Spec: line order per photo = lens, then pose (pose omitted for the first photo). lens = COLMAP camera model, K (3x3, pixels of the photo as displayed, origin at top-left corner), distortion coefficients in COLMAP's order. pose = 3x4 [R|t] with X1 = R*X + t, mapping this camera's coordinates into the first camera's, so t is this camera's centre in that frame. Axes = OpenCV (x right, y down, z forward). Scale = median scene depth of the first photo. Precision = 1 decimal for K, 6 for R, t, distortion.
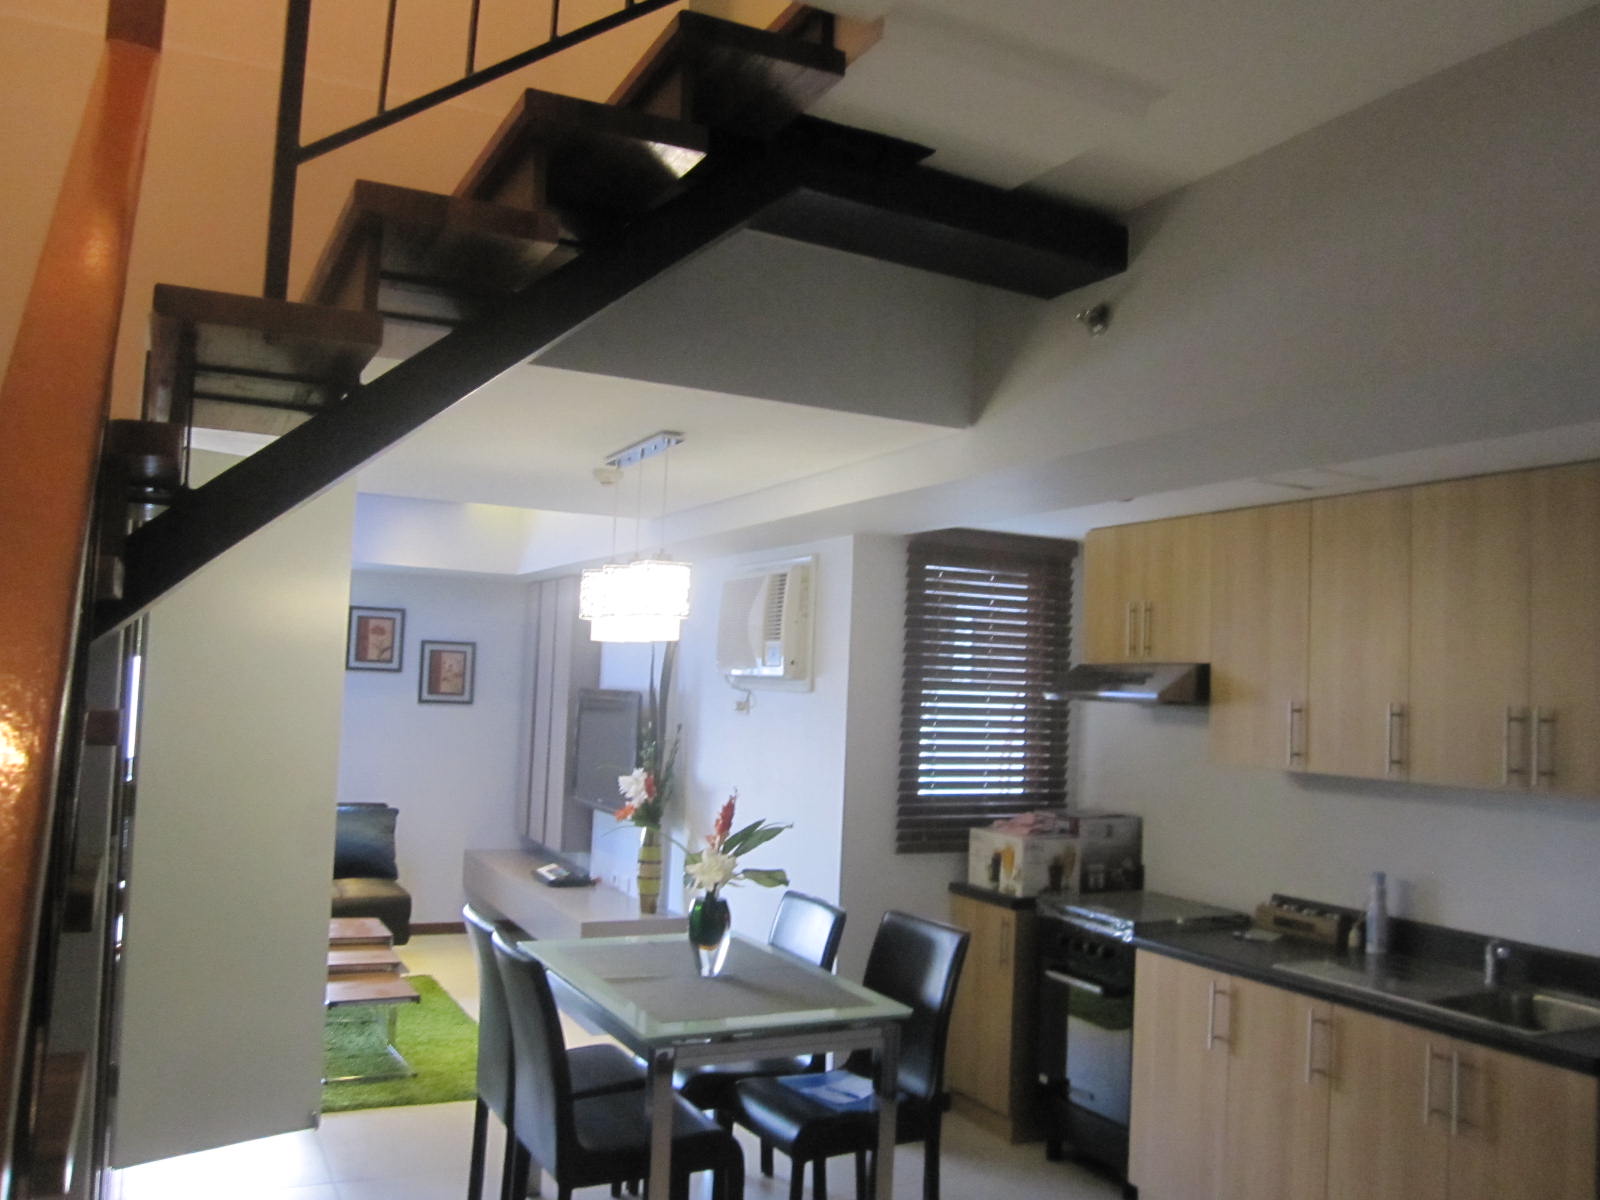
lens RADIAL K [[1339.2, 0, 804.8], [0, 1339.2, 603.9], [0, 0, 1]] dist [-0.015791, -0.004374]
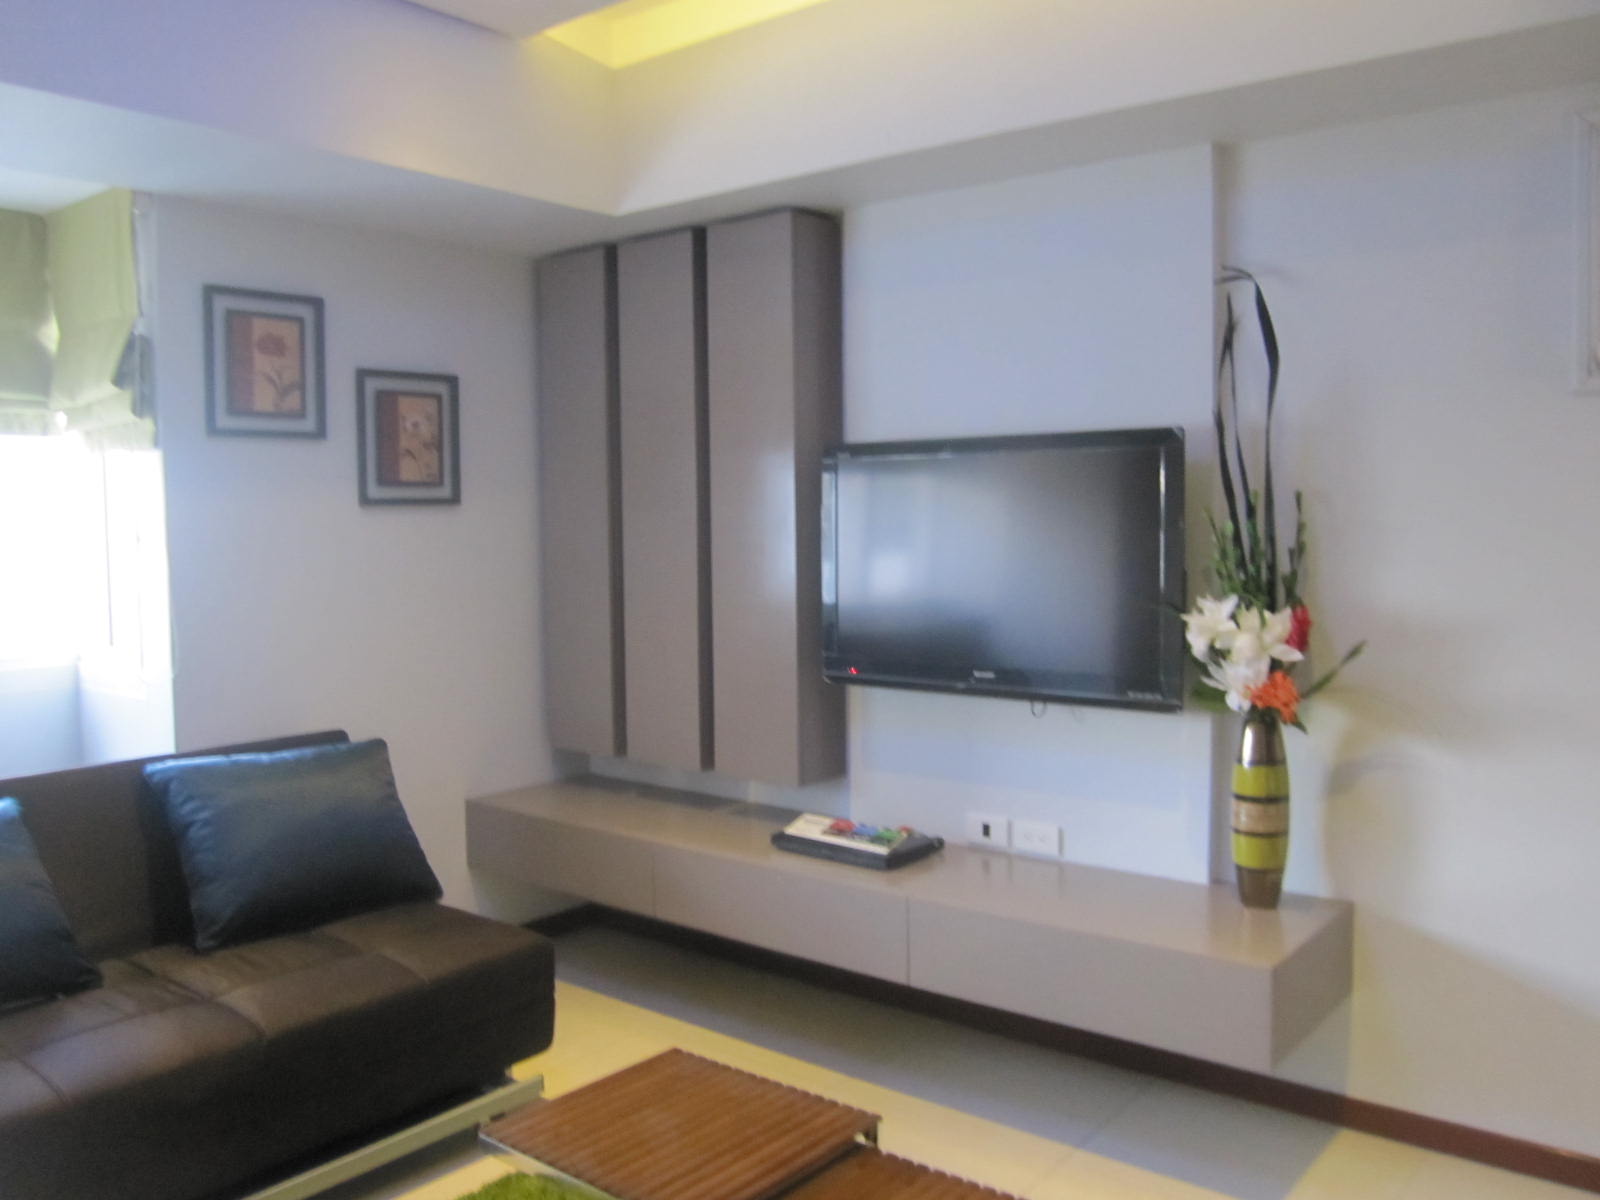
lens RADIAL K [[1339.2, 0, 791.8], [0, 1339.2, 592.8], [0, 0, 1]] dist [-0.015791, -0.004374]
pose [[0.916538, -0.076865, 0.392491, -0.335279], [0.027058, 0.991027, 0.130896, 0.047149], [-0.399031, -0.109352, 0.910394, 0.514593]]
